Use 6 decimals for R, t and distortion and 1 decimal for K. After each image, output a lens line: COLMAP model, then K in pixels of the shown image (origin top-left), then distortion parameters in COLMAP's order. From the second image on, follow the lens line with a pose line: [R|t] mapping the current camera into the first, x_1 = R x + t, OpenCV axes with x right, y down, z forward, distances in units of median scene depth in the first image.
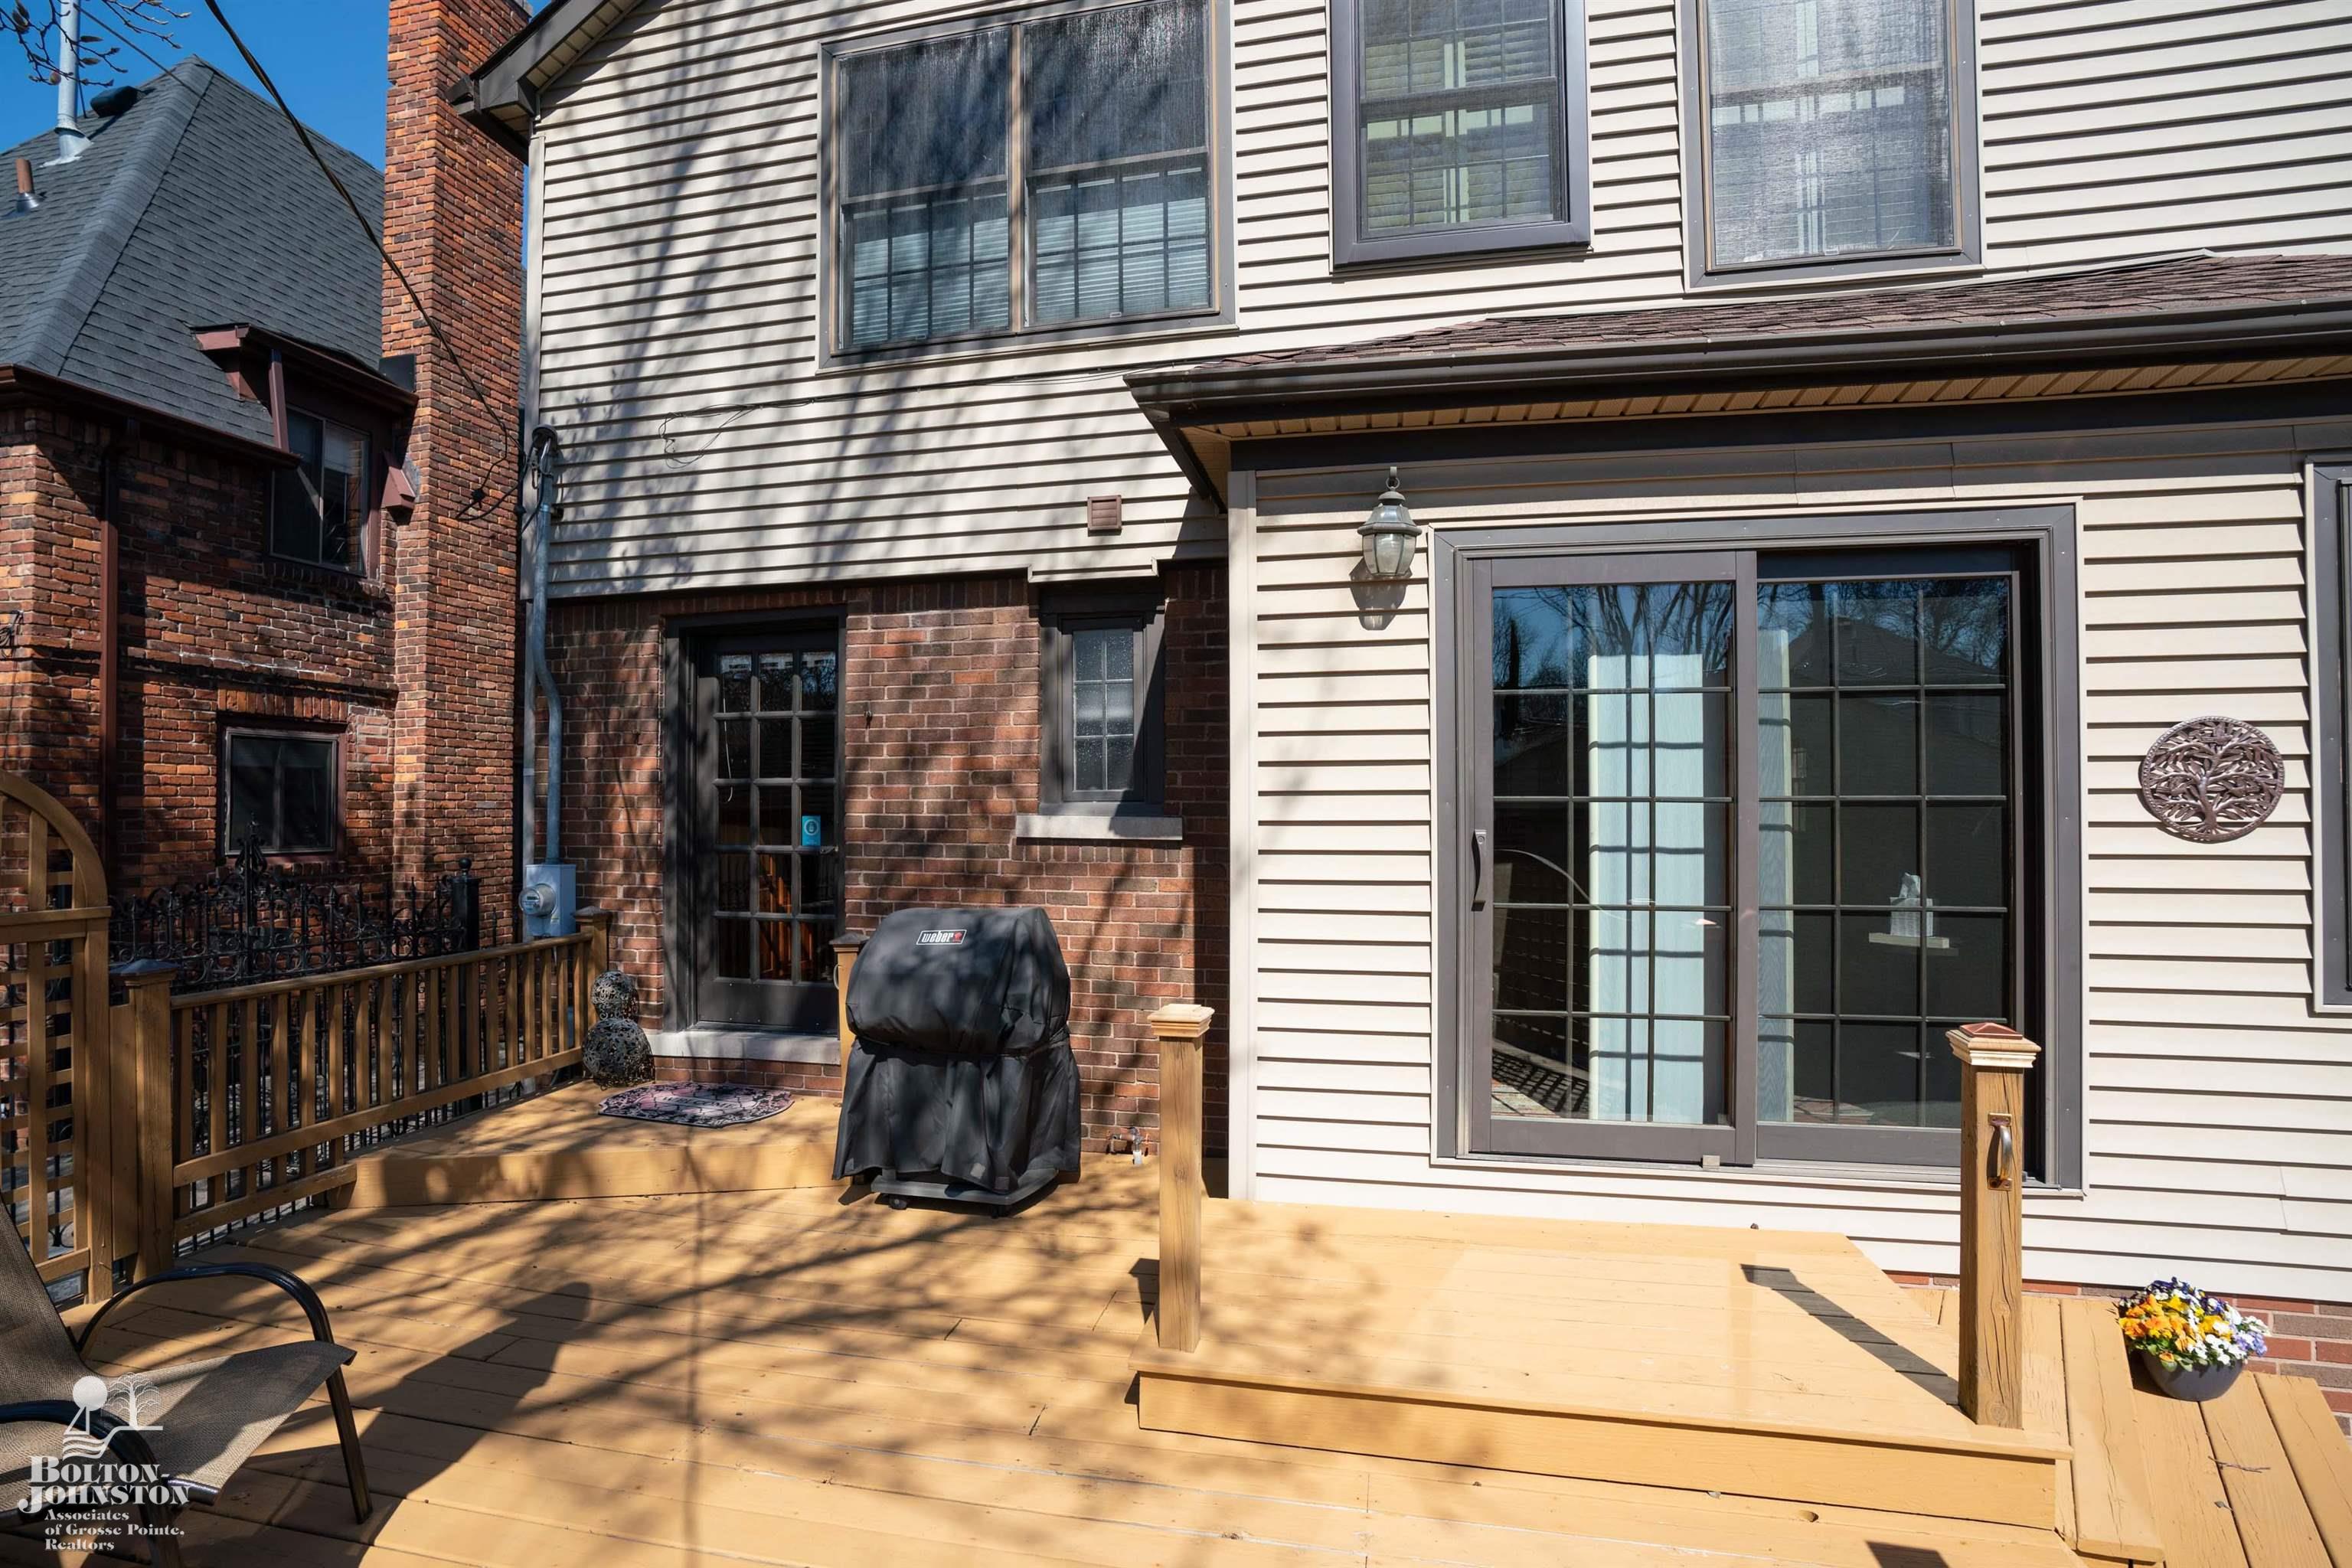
lens RADIAL K [[1105.7, 0, 1169.4], [0, 1105.7, 798.6], [0, 0, 1]] dist [-0.001547, -0.000240]
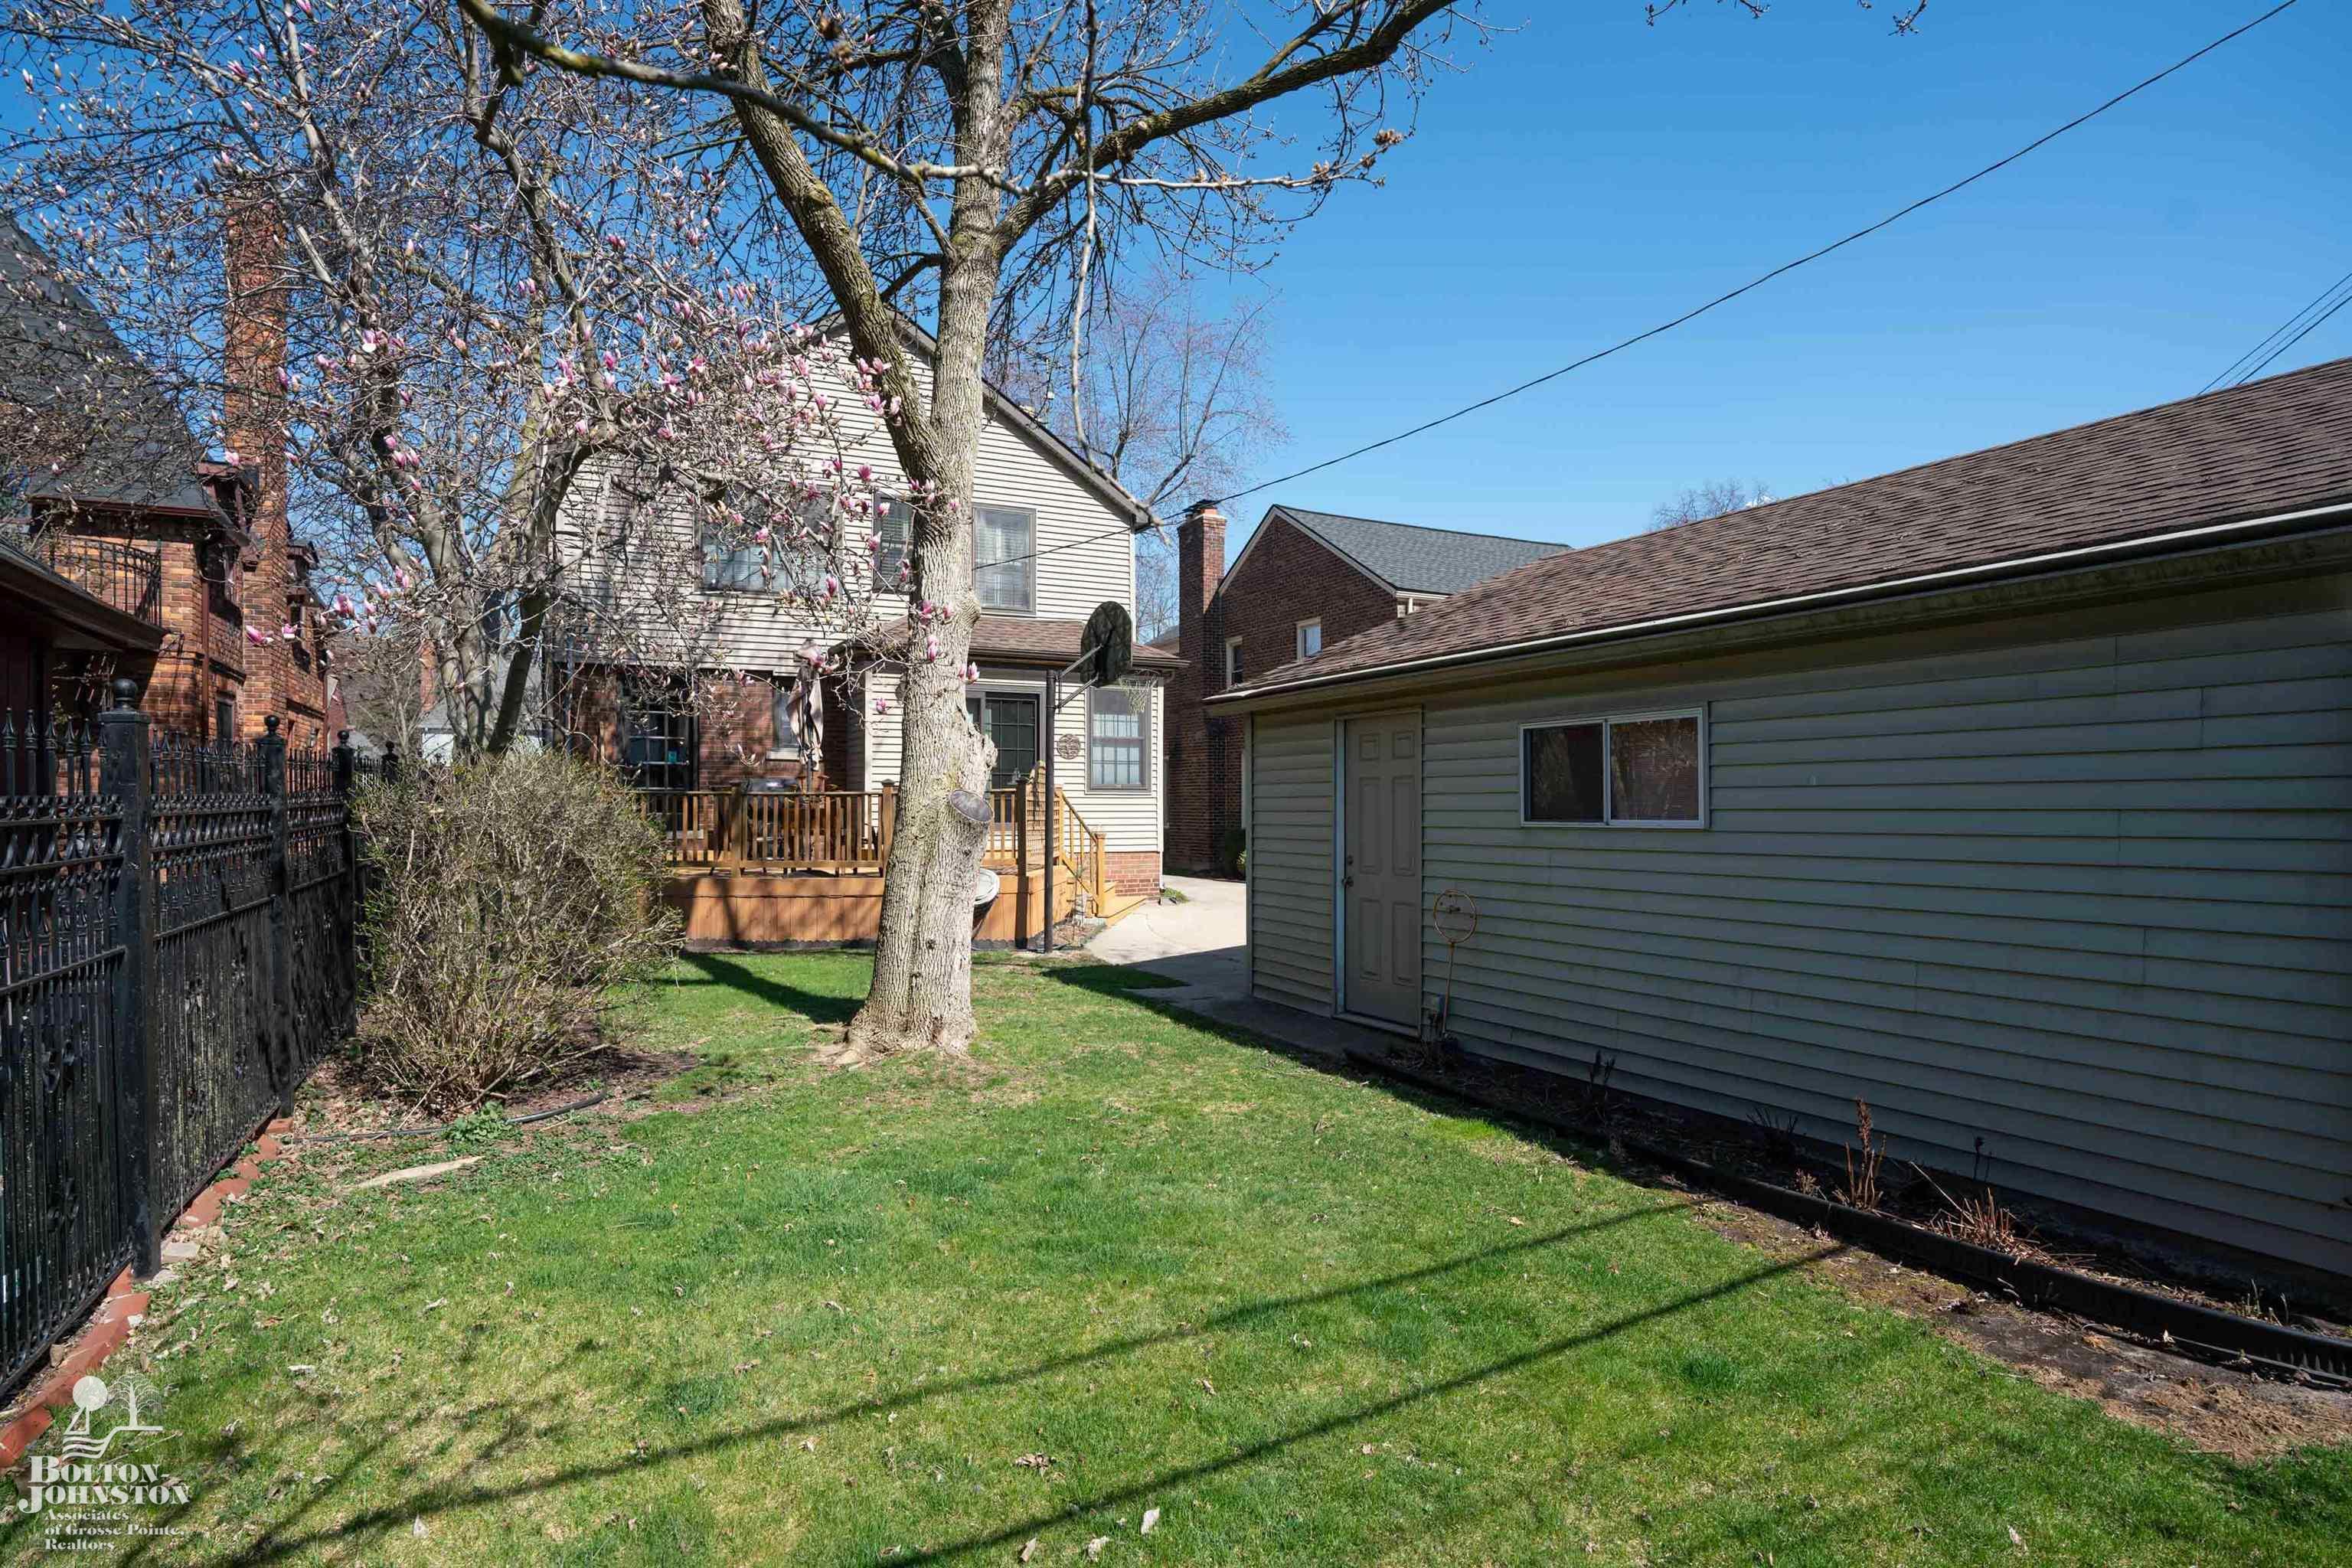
lens RADIAL K [[1149.3, 0, 1172.6], [0, 1149.3, 791.5], [0, 0, 1]] dist [-0.025039, 0.000042]
pose [[0.730825, 0.007324, 0.682526, -1.413596], [-0.011224, 0.999936, 0.001289, 0.100760], [-0.682473, -0.008602, 0.730860, -1.967160]]
